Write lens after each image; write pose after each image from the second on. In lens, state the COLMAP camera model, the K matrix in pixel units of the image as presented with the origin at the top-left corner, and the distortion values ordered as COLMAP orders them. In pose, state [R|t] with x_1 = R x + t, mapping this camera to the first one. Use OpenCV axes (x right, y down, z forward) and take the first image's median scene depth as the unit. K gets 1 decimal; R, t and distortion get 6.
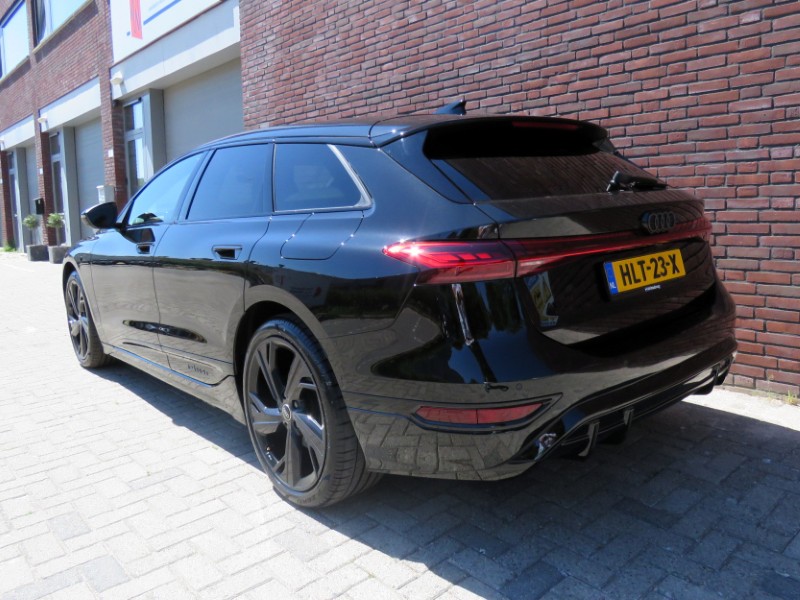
lens RADIAL K [[606.7, 0, 401.4], [0, 606.7, 303.3], [0, 0, 1]] dist [0.018736, 0.004591]
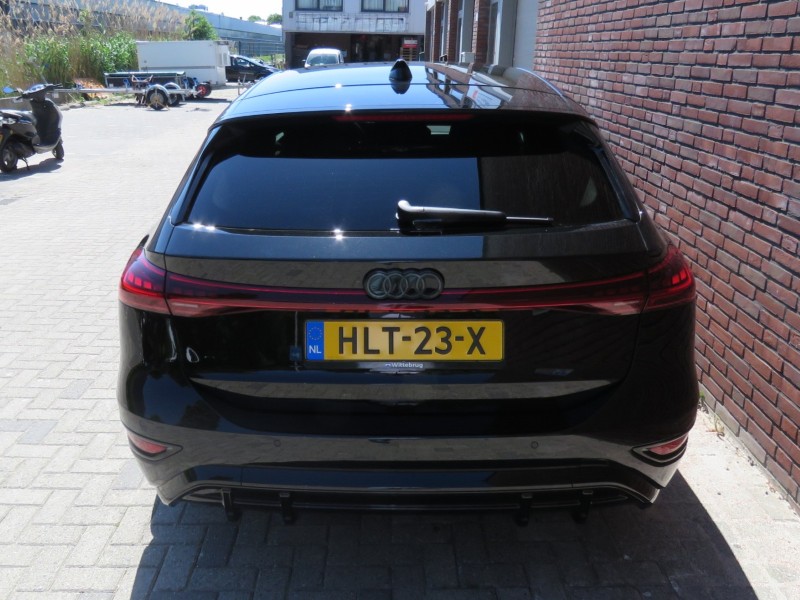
lens RADIAL K [[685.6, 0, 397.8], [0, 685.6, 296.5], [0, 0, 1]] dist [-0.003962, -0.003805]
pose [[0.743162, 0.261141, -0.616049, 0.925133], [-0.138468, 0.960788, 0.240235, -0.315605], [0.654627, -0.093230, 0.750181, 0.373904]]
